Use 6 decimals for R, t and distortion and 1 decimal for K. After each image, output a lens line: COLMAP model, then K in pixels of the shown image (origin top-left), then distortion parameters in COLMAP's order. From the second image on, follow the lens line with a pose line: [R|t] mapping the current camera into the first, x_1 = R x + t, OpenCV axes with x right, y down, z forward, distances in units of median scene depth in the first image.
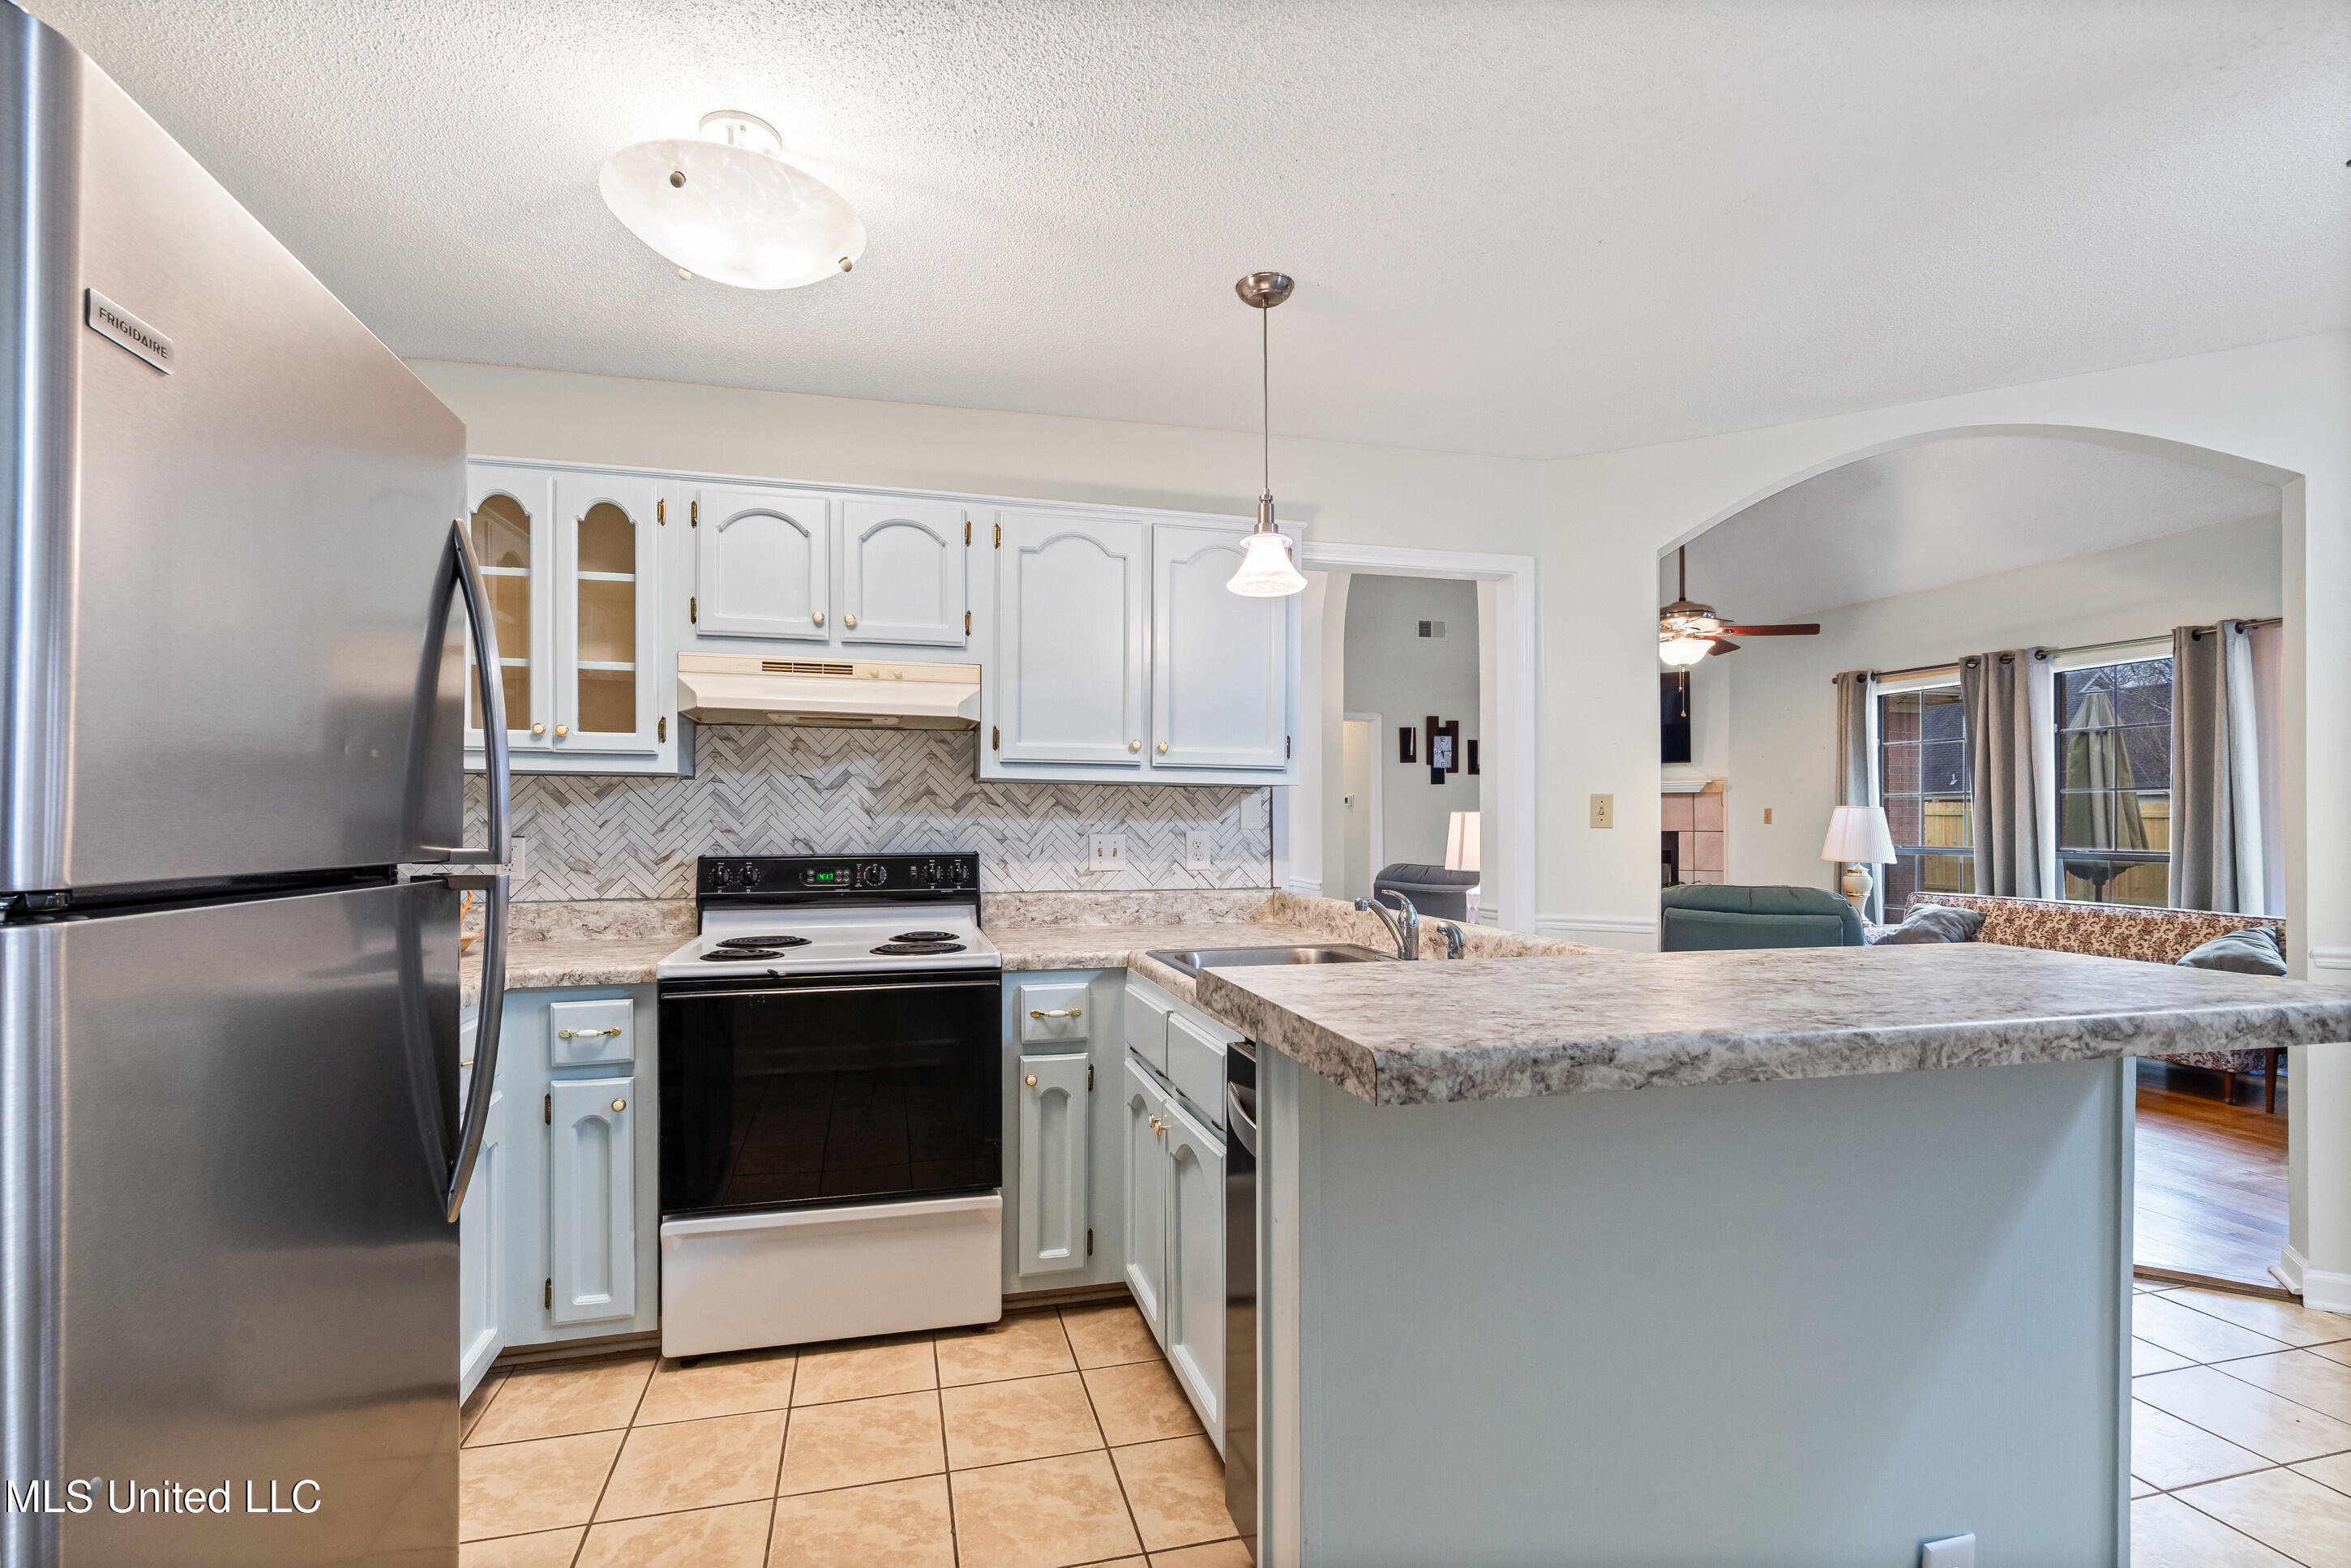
lens RADIAL K [[1081.6, 0, 1177.6], [0, 1081.6, 817.1], [0, 0, 1]] dist [-0.000669, 0.000067]
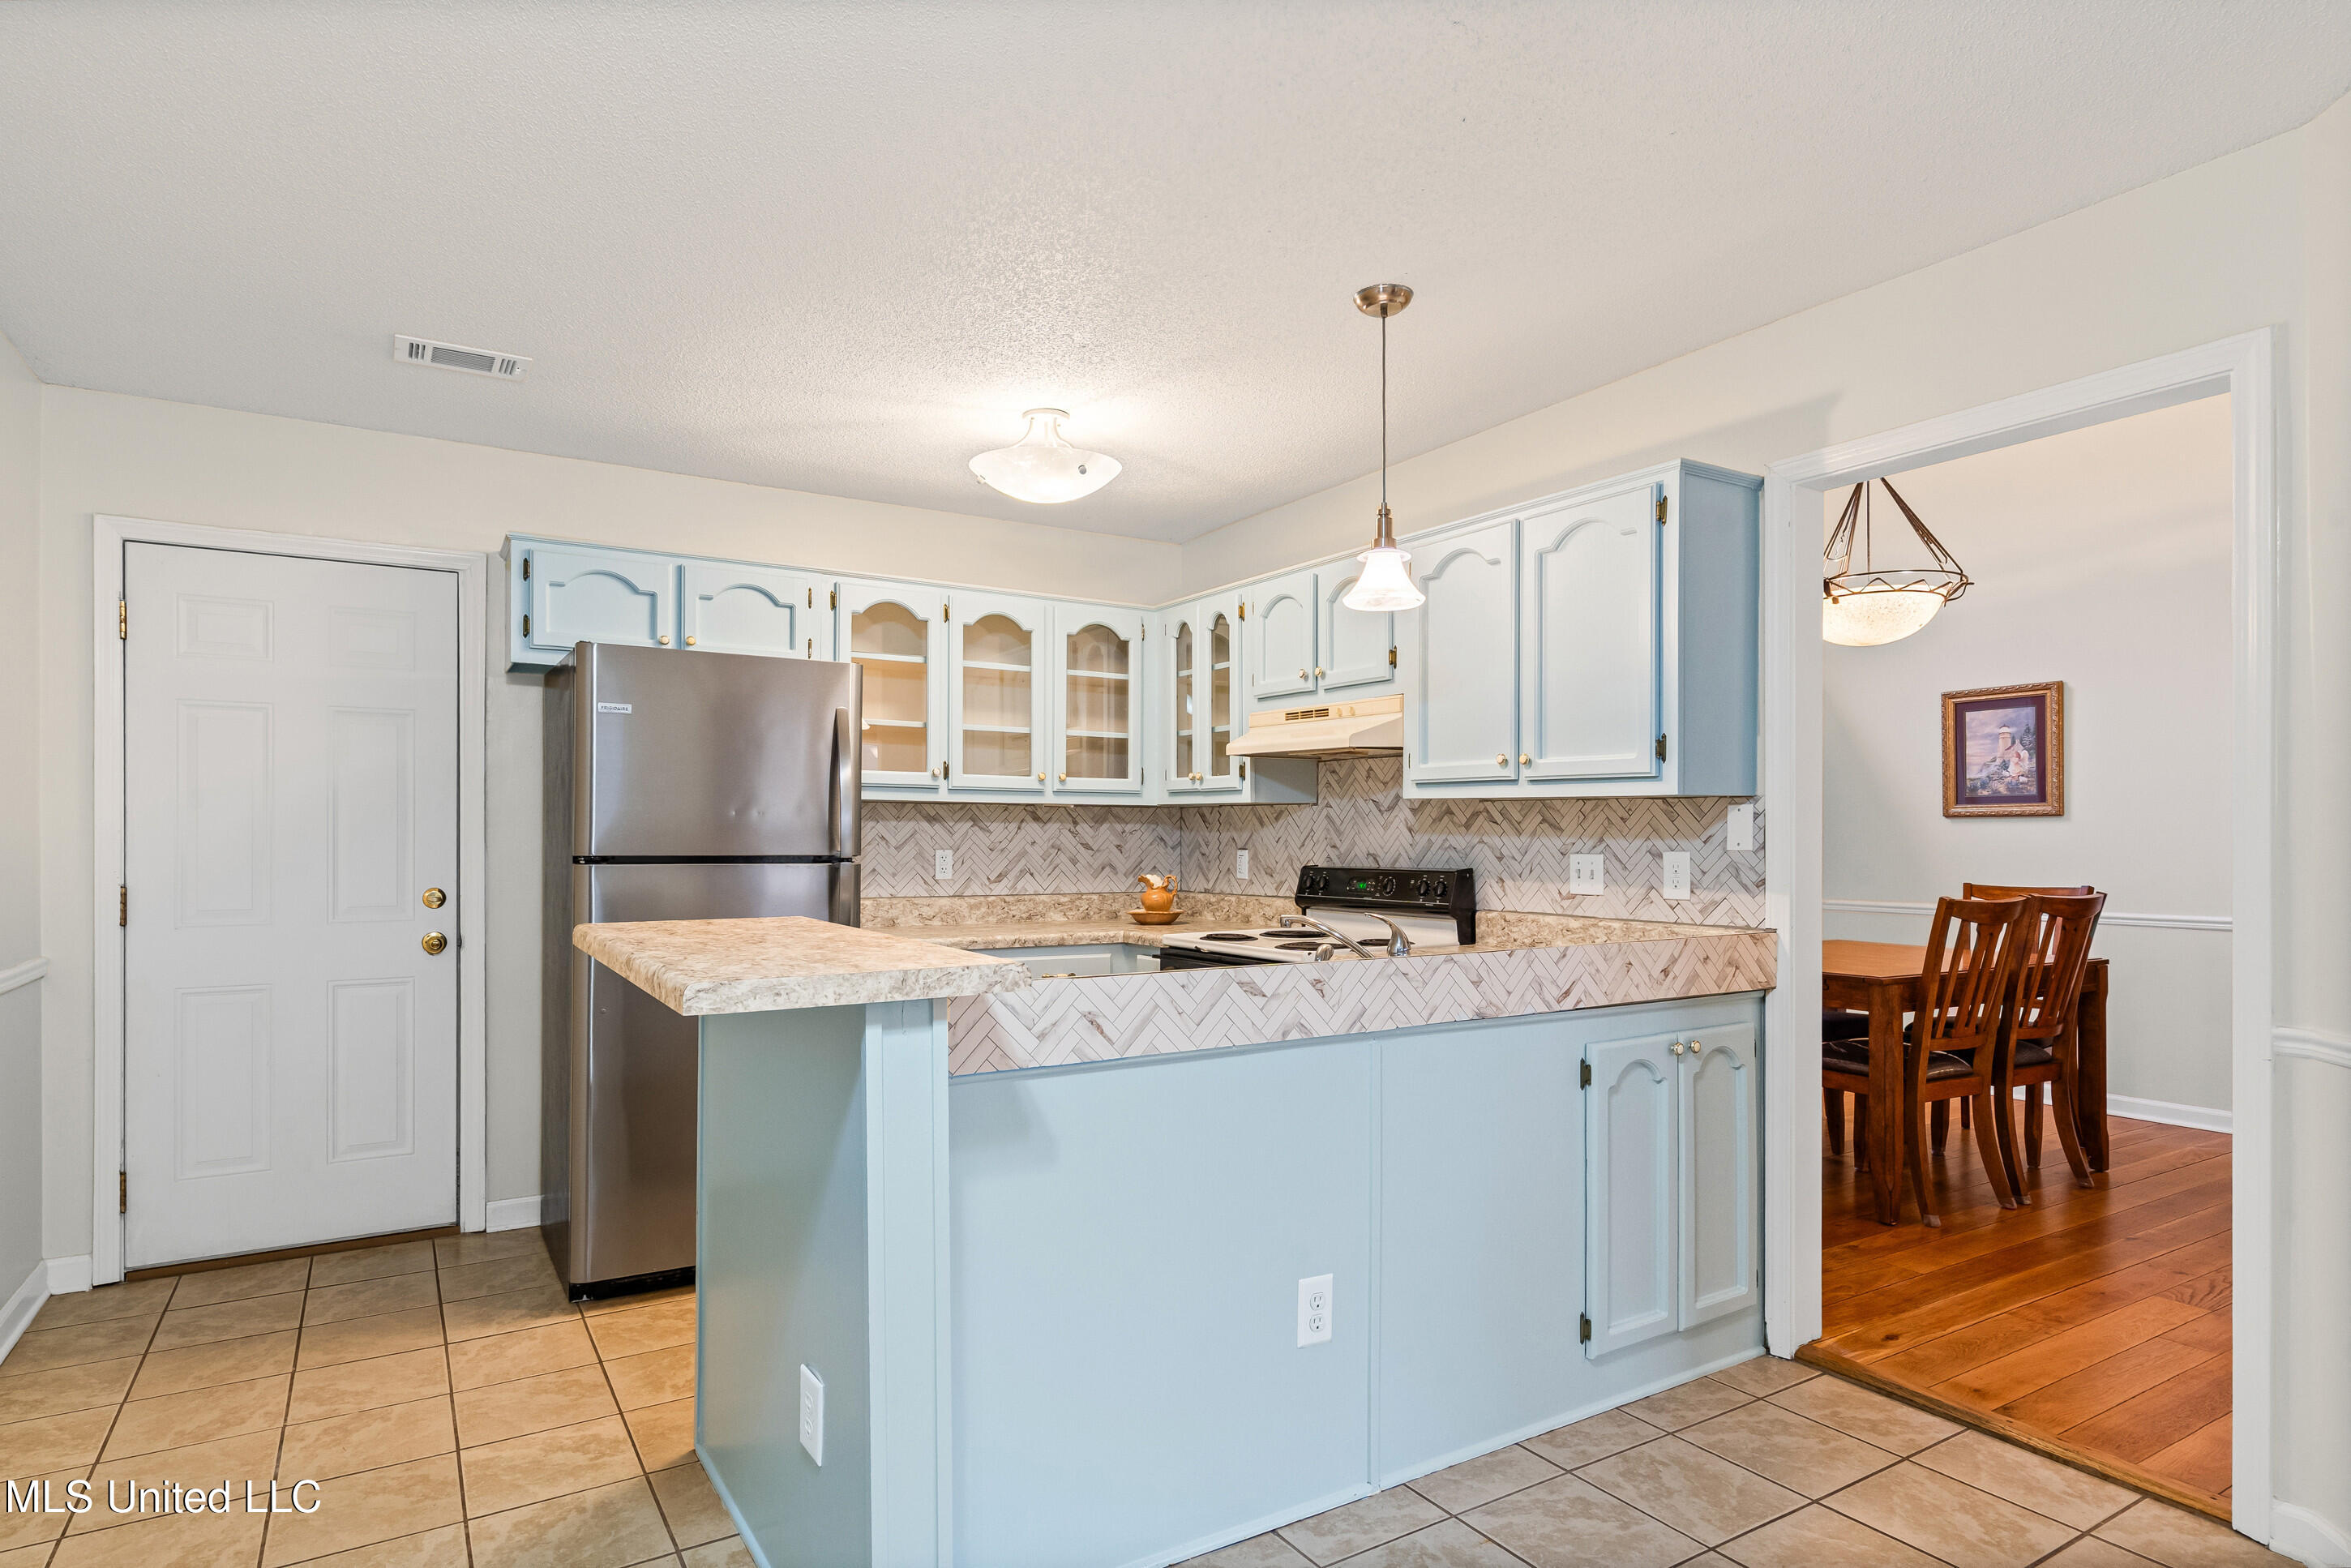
lens RADIAL K [[1281.9, 0, 1175.5], [0, 1281.9, 784.0], [0, 0, 1]] dist [0.001699, 0.000365]
pose [[0.301583, -0.038329, -0.952669, 0.913782], [-0.000801, 0.999181, -0.040454, 0.001092], [0.953440, 0.012964, 0.301305, 0.376958]]
